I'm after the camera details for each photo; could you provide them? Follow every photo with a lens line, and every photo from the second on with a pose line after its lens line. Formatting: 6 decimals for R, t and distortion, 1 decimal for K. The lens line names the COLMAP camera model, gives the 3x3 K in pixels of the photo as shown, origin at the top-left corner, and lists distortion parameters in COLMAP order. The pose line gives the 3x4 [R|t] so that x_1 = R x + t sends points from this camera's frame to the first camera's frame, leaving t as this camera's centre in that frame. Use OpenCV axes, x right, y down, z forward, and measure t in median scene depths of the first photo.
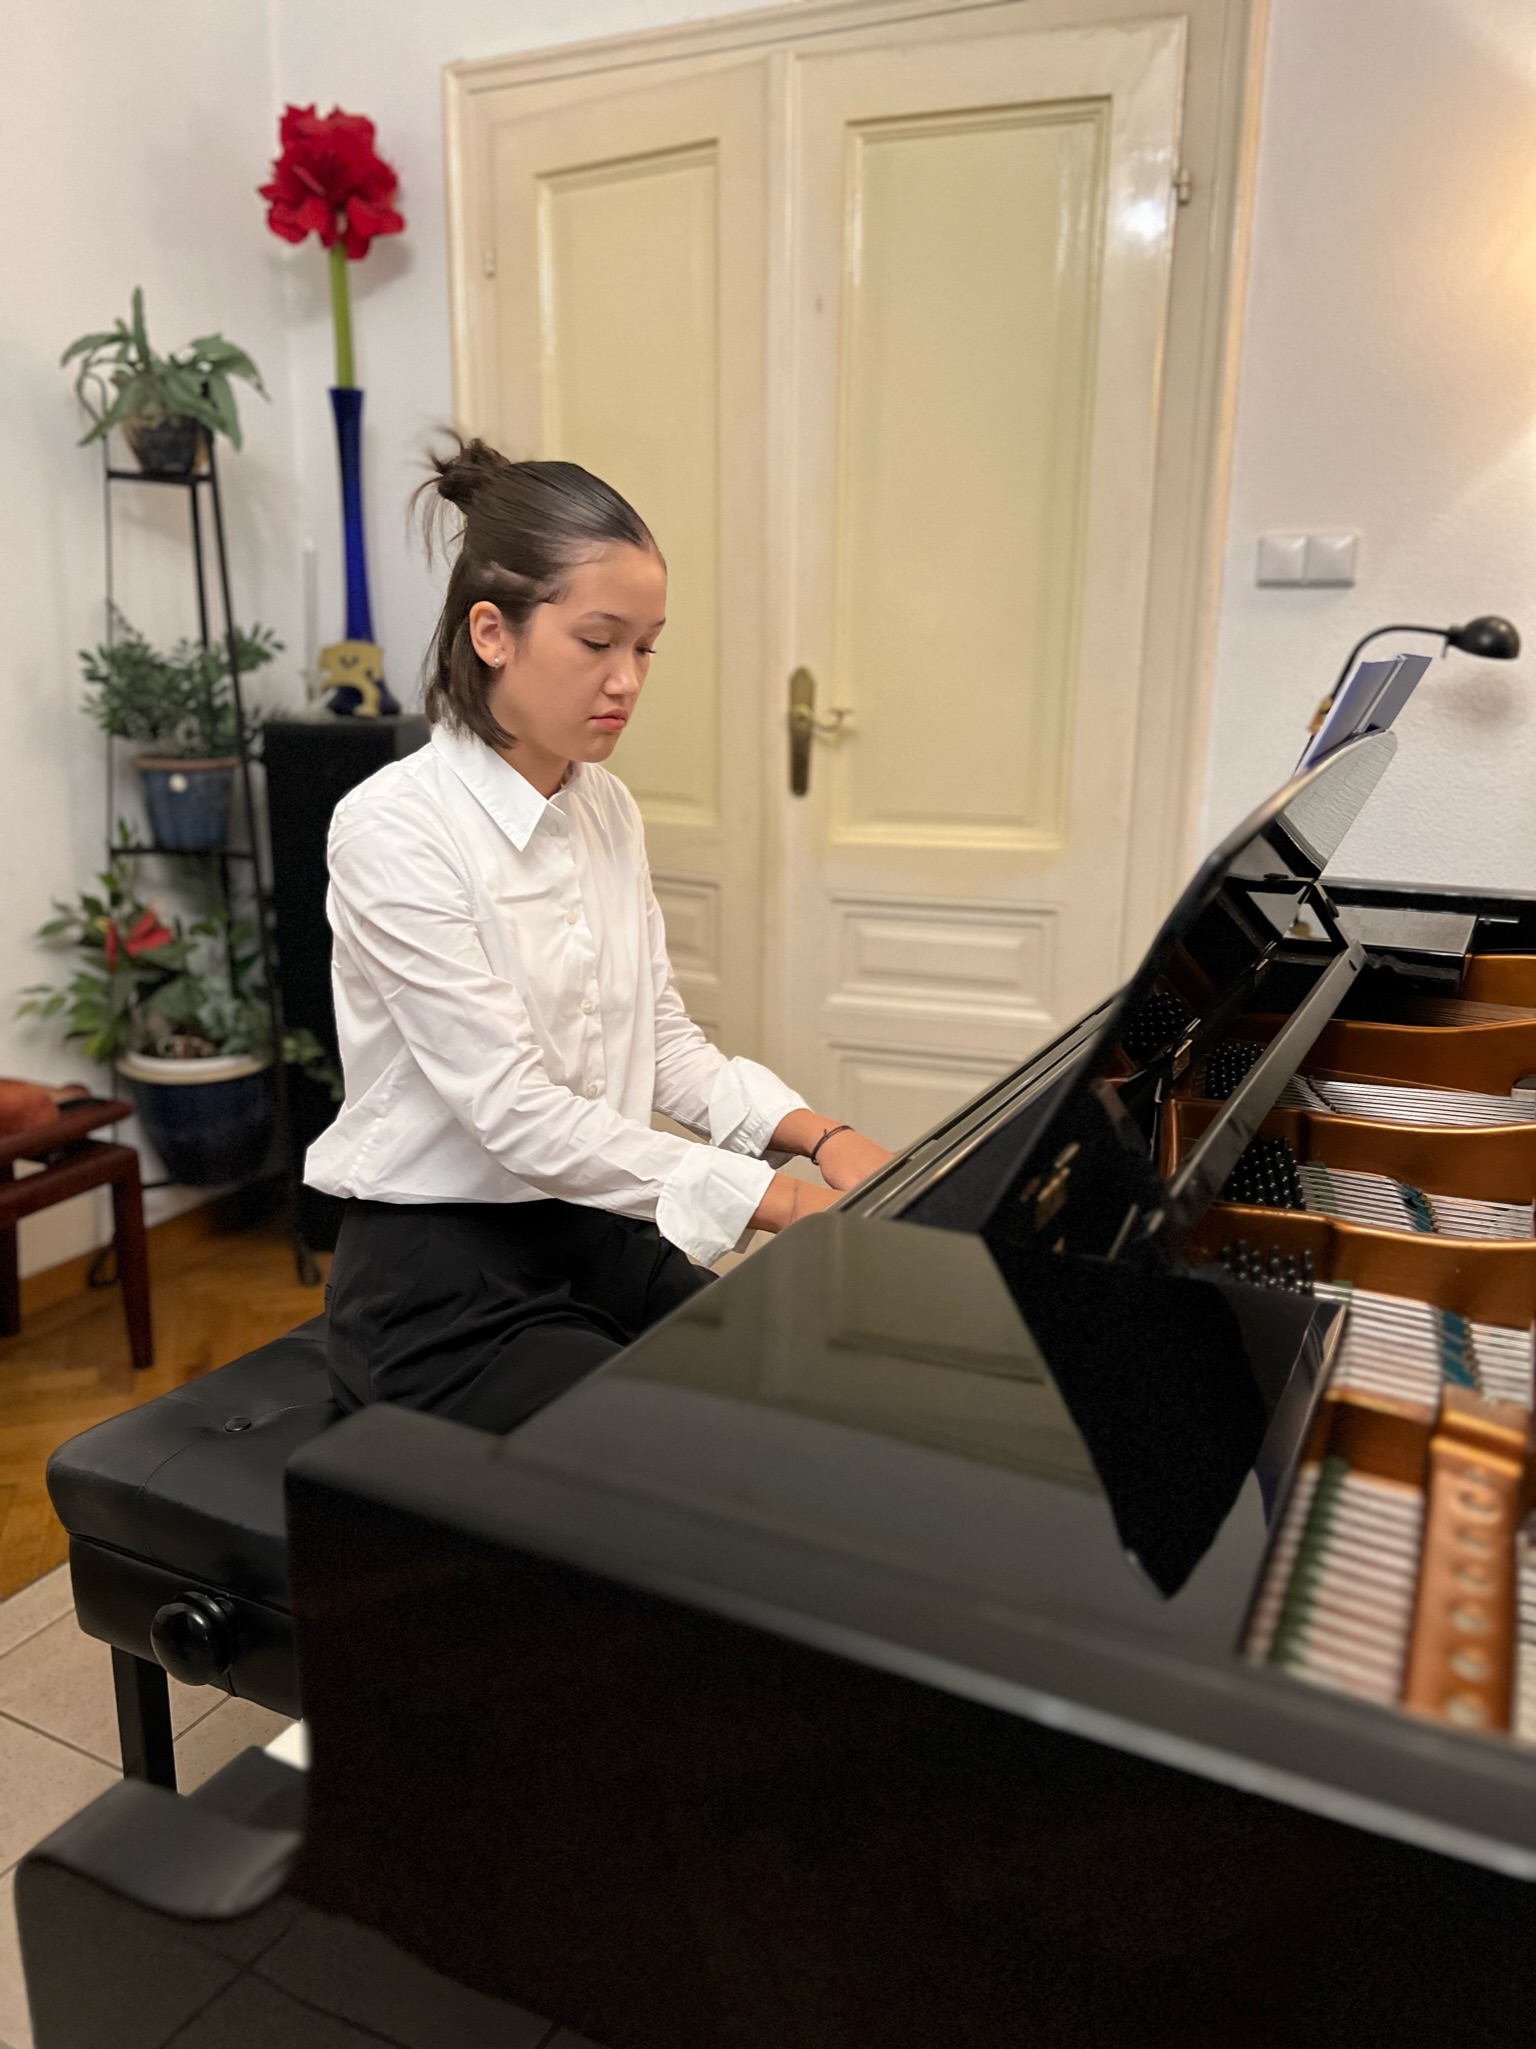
lens RADIAL K [[1554.1, 0, 753.7], [0, 1554.1, 1043.6], [0, 0, 1]] dist [0.051283, -0.054954]
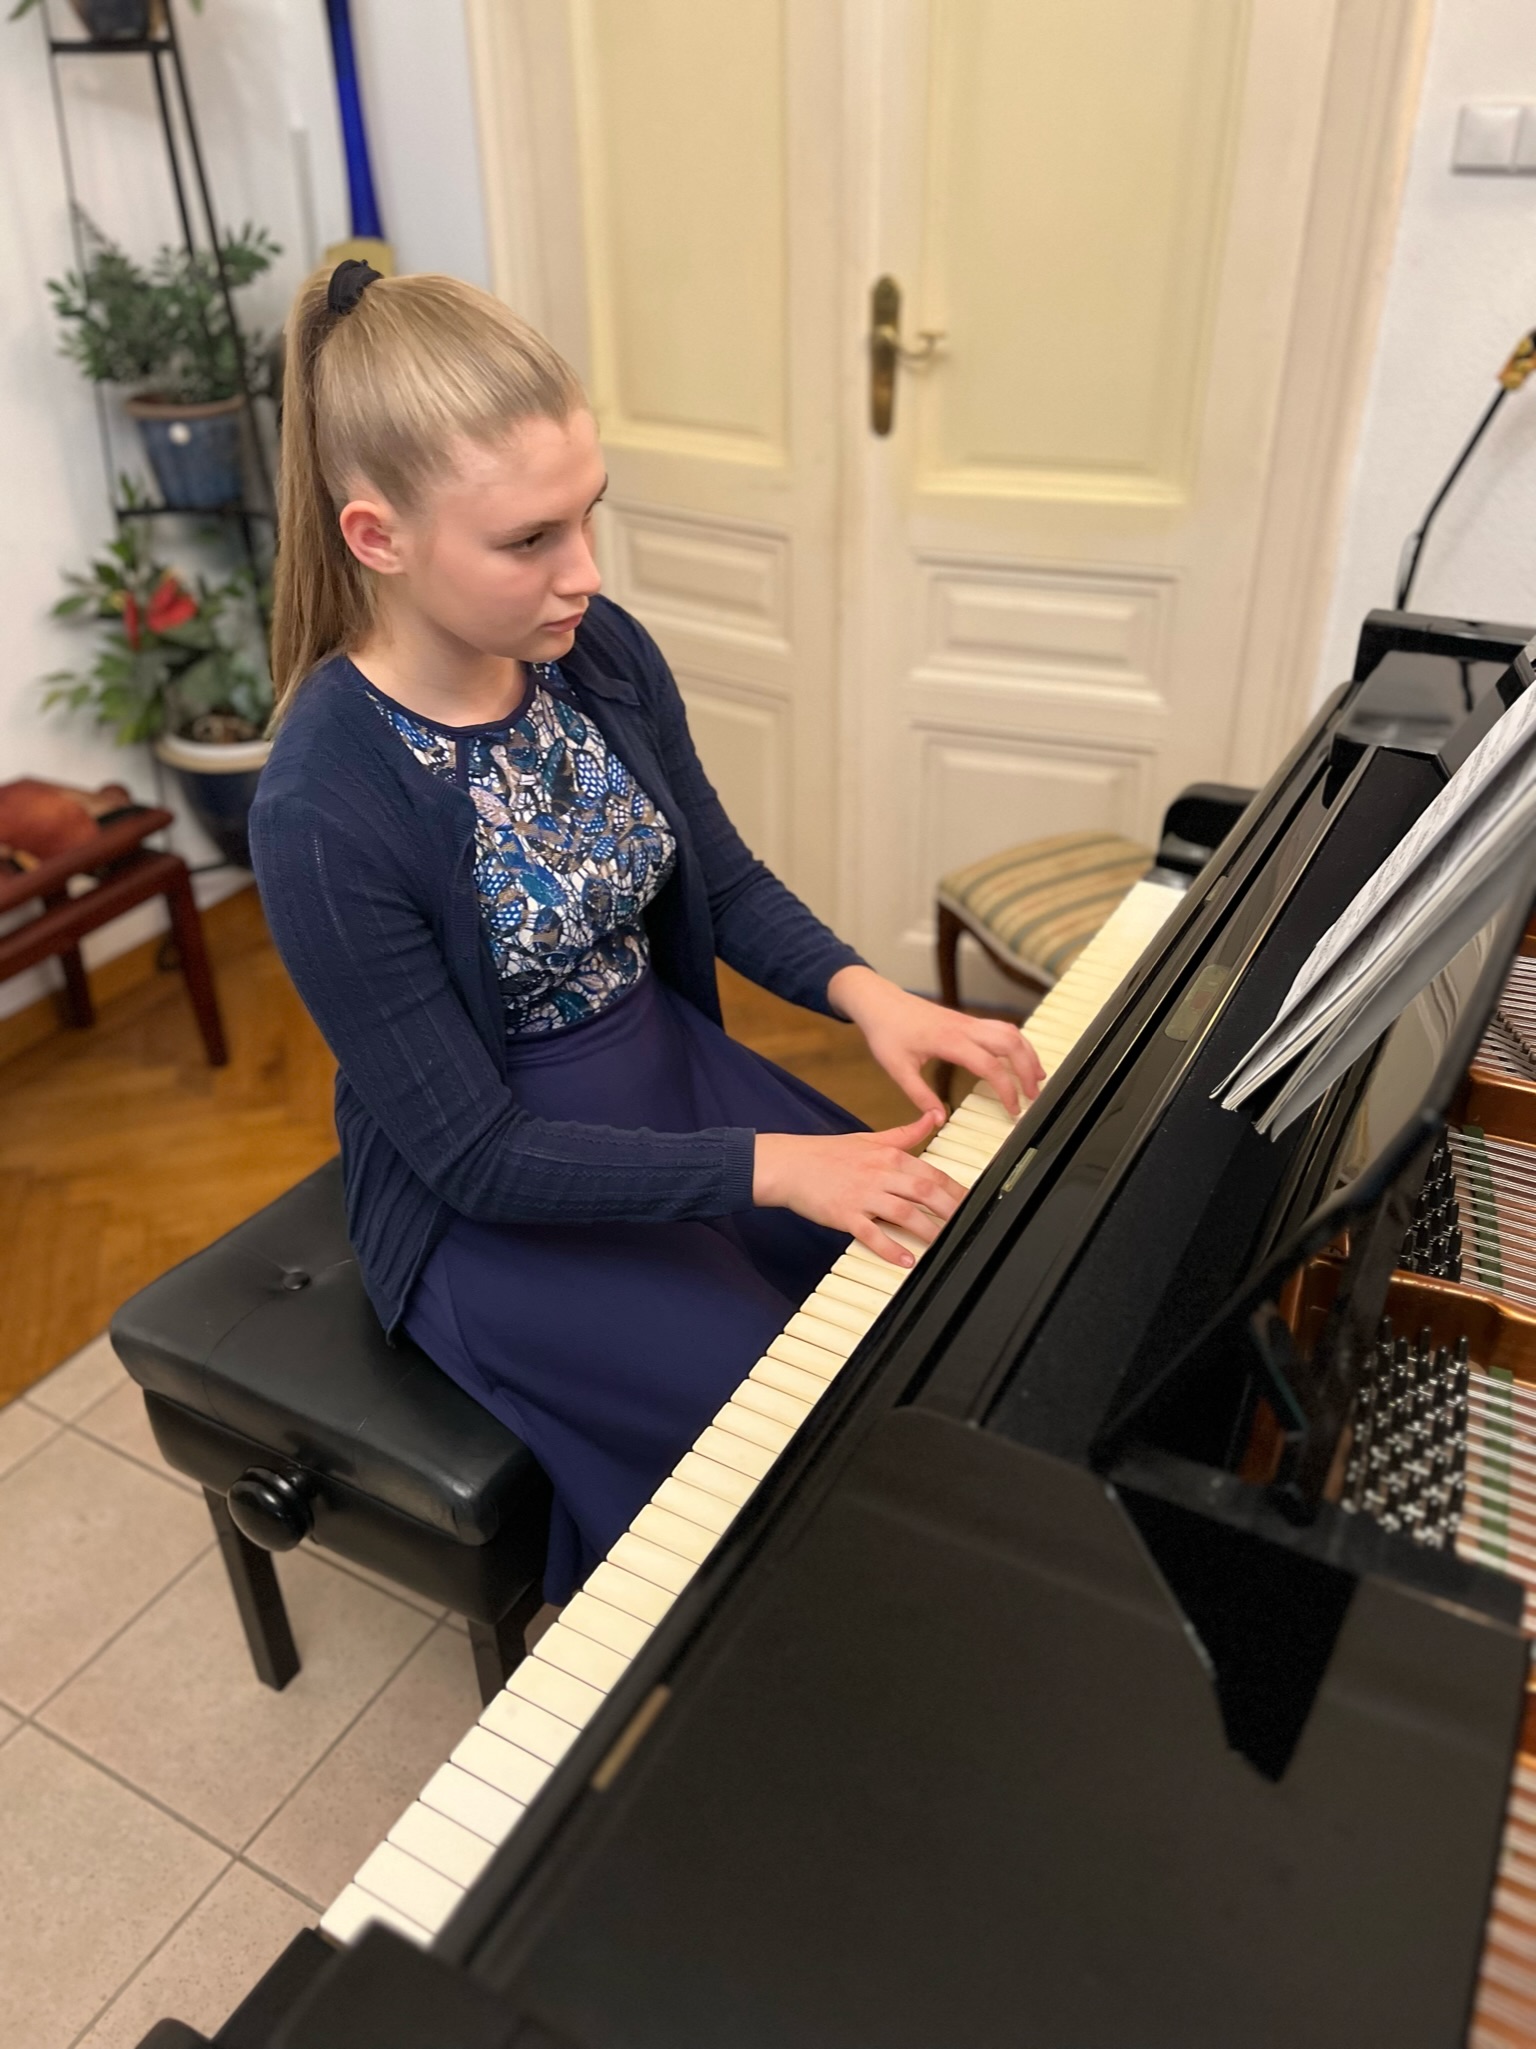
lens RADIAL K [[1554.1, 0, 756.0], [0, 1554.1, 1015.7], [0, 0, 1]] dist [0.051283, -0.054954]
pose [[0.998505, -0.002849, -0.054582, 0.005893], [0.018554, 0.957007, 0.289471, -0.102001], [0.051411, -0.290051, 0.955629, 0.071635]]
